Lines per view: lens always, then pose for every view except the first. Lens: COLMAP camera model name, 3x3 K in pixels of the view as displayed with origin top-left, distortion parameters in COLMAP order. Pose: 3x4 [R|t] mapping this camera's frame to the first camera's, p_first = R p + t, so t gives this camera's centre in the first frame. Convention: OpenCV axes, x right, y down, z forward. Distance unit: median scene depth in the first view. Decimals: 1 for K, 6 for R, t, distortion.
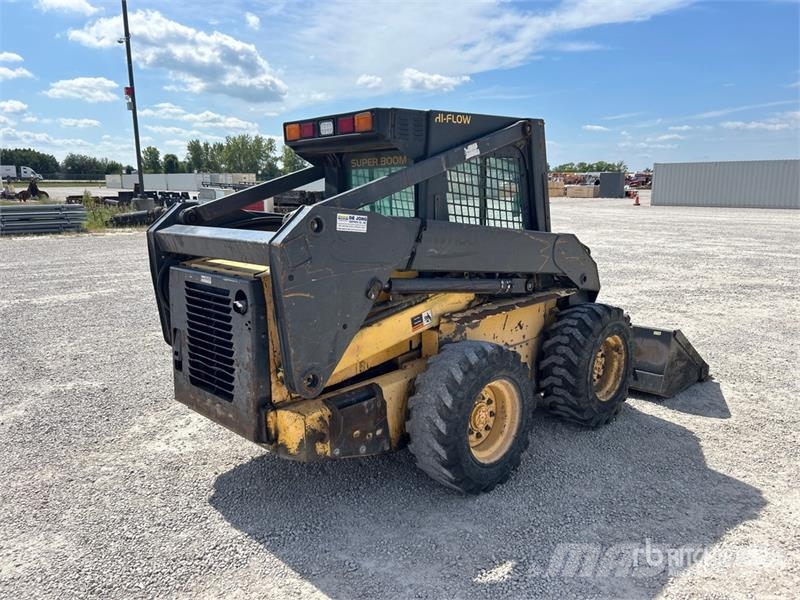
lens RADIAL K [[606.8, 0, 396.3], [0, 606.8, 296.8], [0, 0, 1]] dist [0.051405, -0.060051]
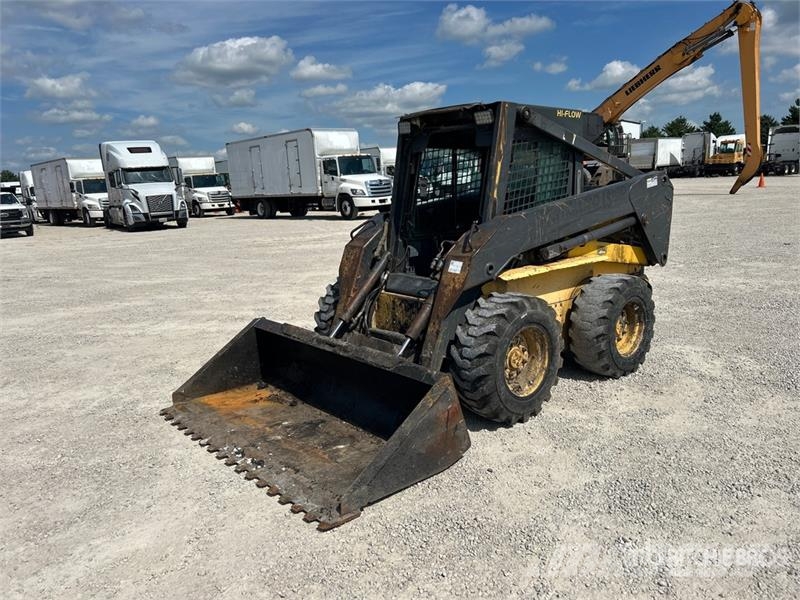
lens RADIAL K [[606.8, 0, 403.3], [0, 606.8, 296.0], [0, 0, 1]] dist [0.051405, -0.060051]
pose [[-0.997601, 0.038995, 0.057204, 0.208724], [0.056741, 0.933946, 0.352882, -0.451285], [-0.039665, 0.355281, -0.933918, 2.646886]]
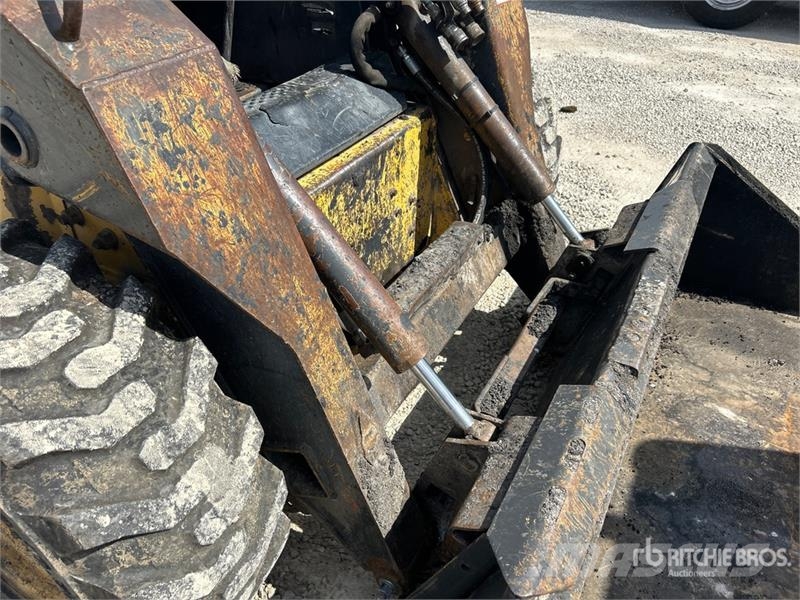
lens RADIAL K [[606.8, 0, 395.8], [0, 606.8, 298.3], [0, 0, 1]] dist [0.051405, -0.060051]
pose [[0.284695, 0.584207, -0.760034, 0.644036], [-0.178192, 0.811276, 0.556847, -0.145341], [0.941911, -0.023099, 0.335068, 1.317099]]
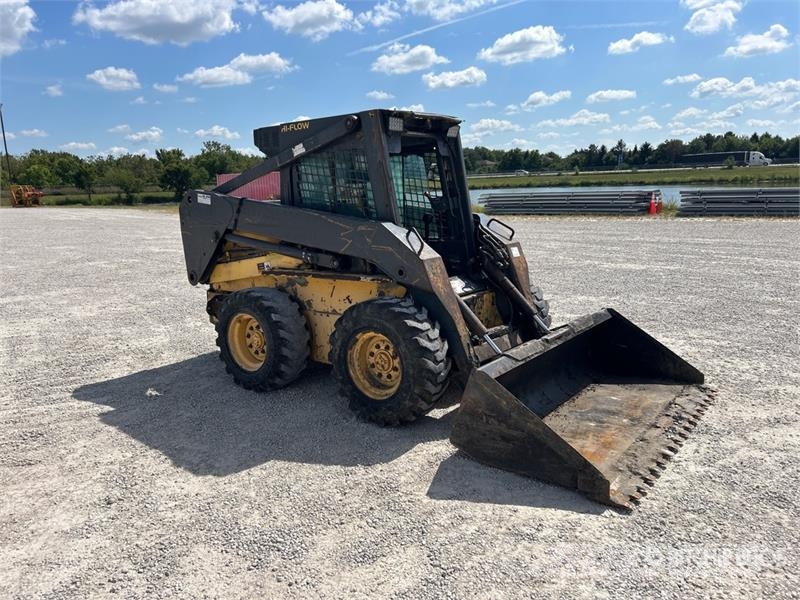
lens RADIAL K [[606.8, 0, 393.1], [0, 606.8, 292.9], [0, 0, 1]] dist [0.051405, -0.060051]
pose [[0.138093, 0.176931, -0.974488, 1.535872], [-0.151000, 0.976173, 0.155839, -0.178946], [0.978841, 0.125628, 0.161519, 1.057447]]
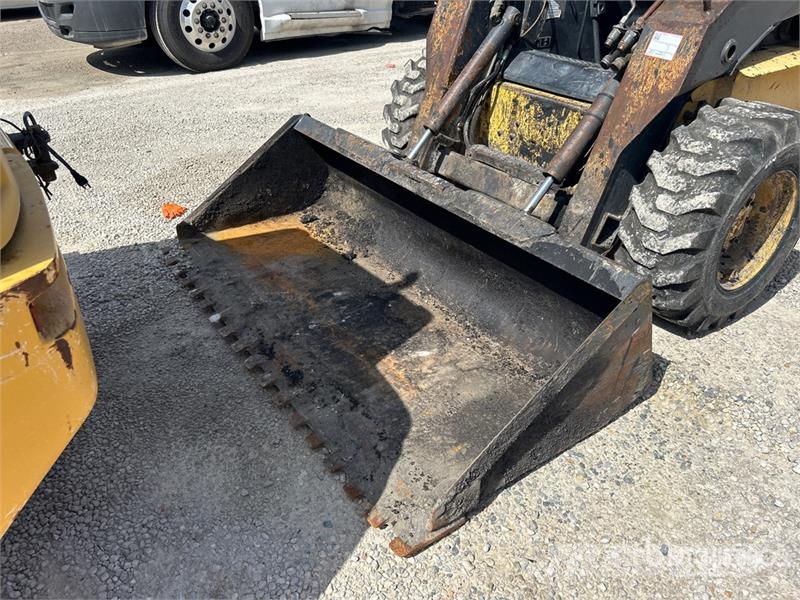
lens RADIAL K [[606.8, 0, 395.7], [0, 606.8, 301.5], [0, 0, 1]] dist [0.051405, -0.060051]
pose [[-0.984982, -0.066349, 0.159399, 0.318198], [0.057542, 0.744289, 0.665374, -0.319514], [-0.162786, 0.664554, -0.729294, 2.197765]]
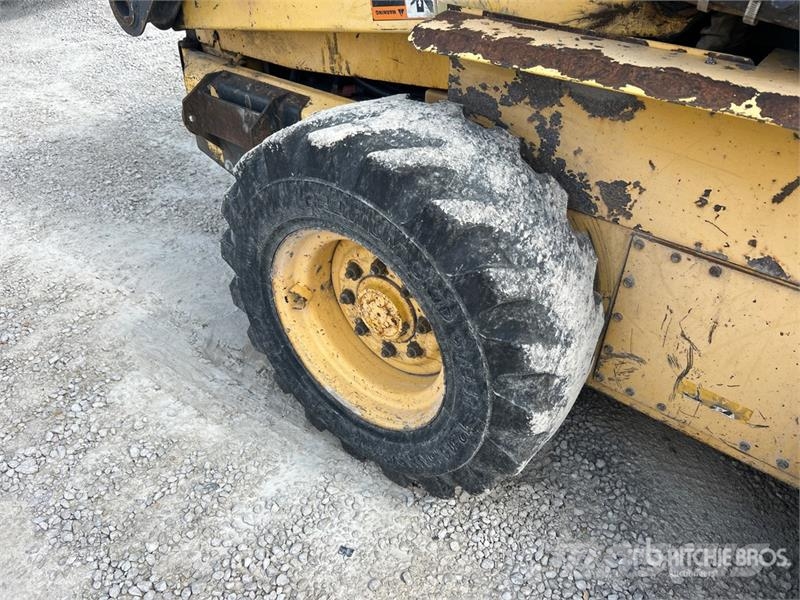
lens RADIAL K [[606.8, 0, 403.3], [0, 606.8, 295.1], [0, 0, 1]] dist [0.051405, -0.060051]
pose [[0.131545, 0.622937, -0.771133, 0.422139], [-0.198785, 0.778668, 0.595114, -0.038930], [0.971175, 0.075005, 0.226260, 0.914404]]
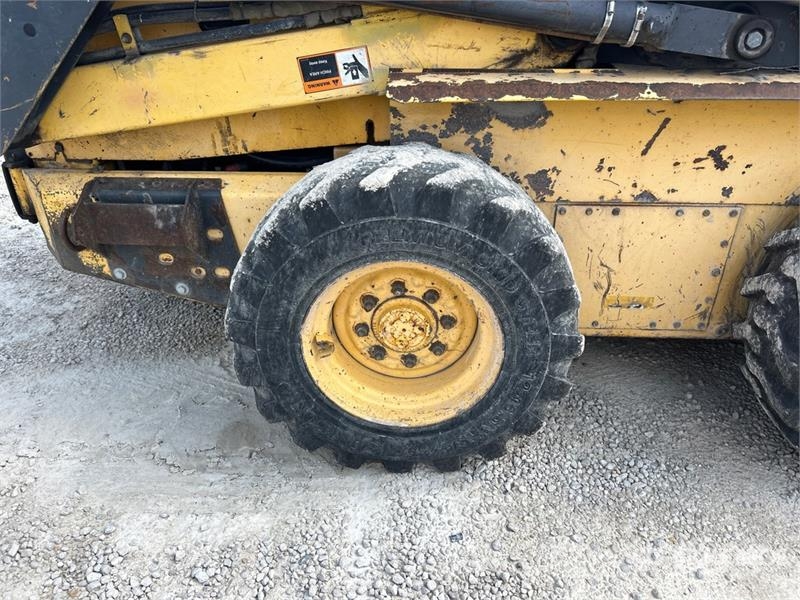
lens RADIAL K [[606.8, 0, 408.3], [0, 606.8, 300.1], [0, 0, 1]] dist [0.051405, -0.060051]
pose [[0.686948, 0.393246, -0.611114, 0.395644], [-0.150211, 0.899613, 0.410041, 0.000004], [0.711013, -0.189881, 0.677057, 0.701579]]
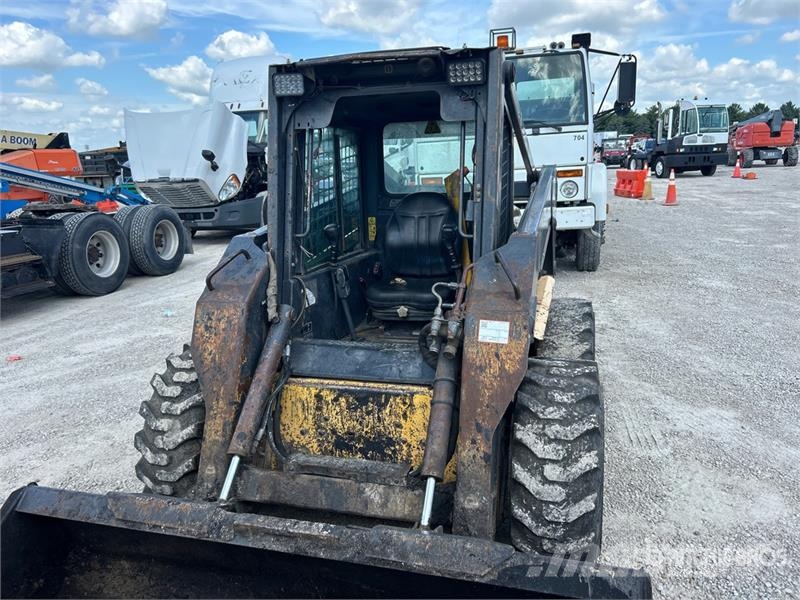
lens RADIAL K [[606.8, 0, 419.2], [0, 606.8, 291.8], [0, 0, 1]] dist [0.051405, -0.060051]
pose [[-0.865022, 0.146052, -0.480006, 0.541492], [-0.039476, 0.933917, 0.355305, -0.356499], [0.500179, 0.326295, -0.802093, 2.016428]]
